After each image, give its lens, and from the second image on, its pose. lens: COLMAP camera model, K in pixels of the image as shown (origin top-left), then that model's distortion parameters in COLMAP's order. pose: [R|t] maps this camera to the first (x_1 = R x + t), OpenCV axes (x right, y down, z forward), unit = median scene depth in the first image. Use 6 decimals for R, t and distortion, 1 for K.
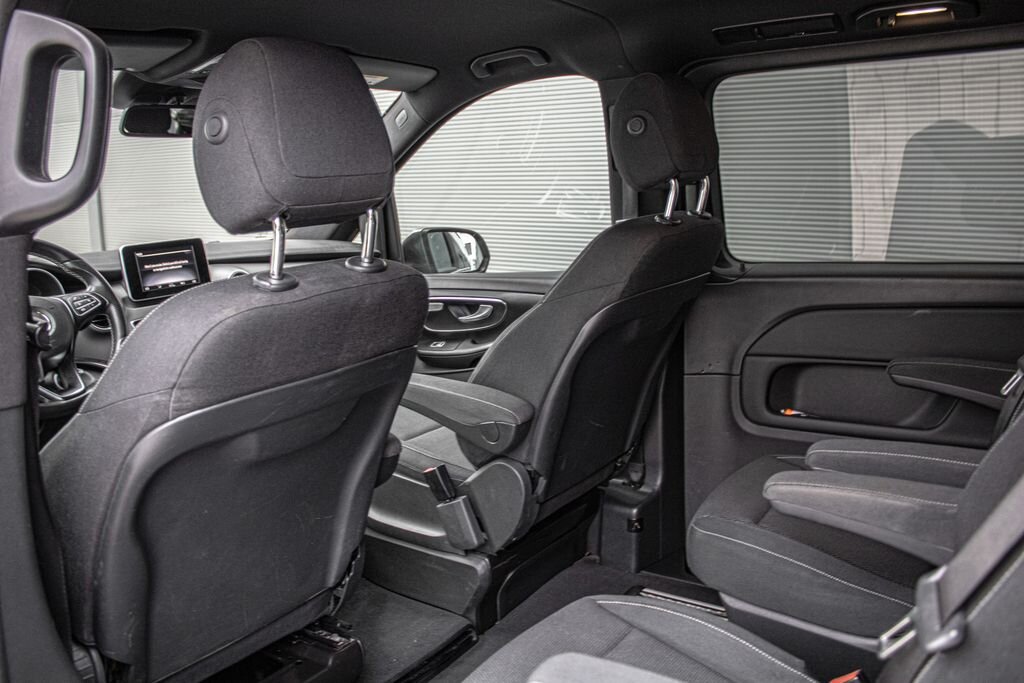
lens RADIAL K [[855.6, 0, 504.6], [0, 855.6, 338.3], [0, 0, 1]] dist [-0.150575, 0.113313]
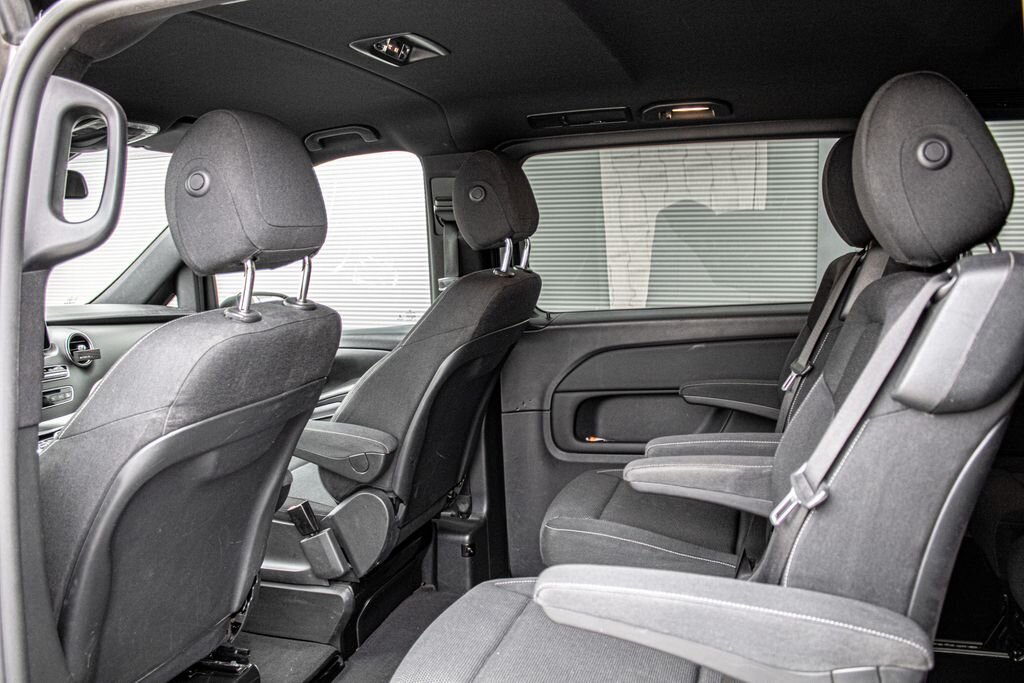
lens RADIAL K [[855.6, 0, 513.0], [0, 855.6, 340.0], [0, 0, 1]] dist [-0.150575, 0.113313]
pose [[0.950801, -0.028754, 0.308466, -0.168032], [0.055076, 0.995511, -0.076966, 0.046900], [-0.304868, 0.090168, 0.948117, -0.129858]]
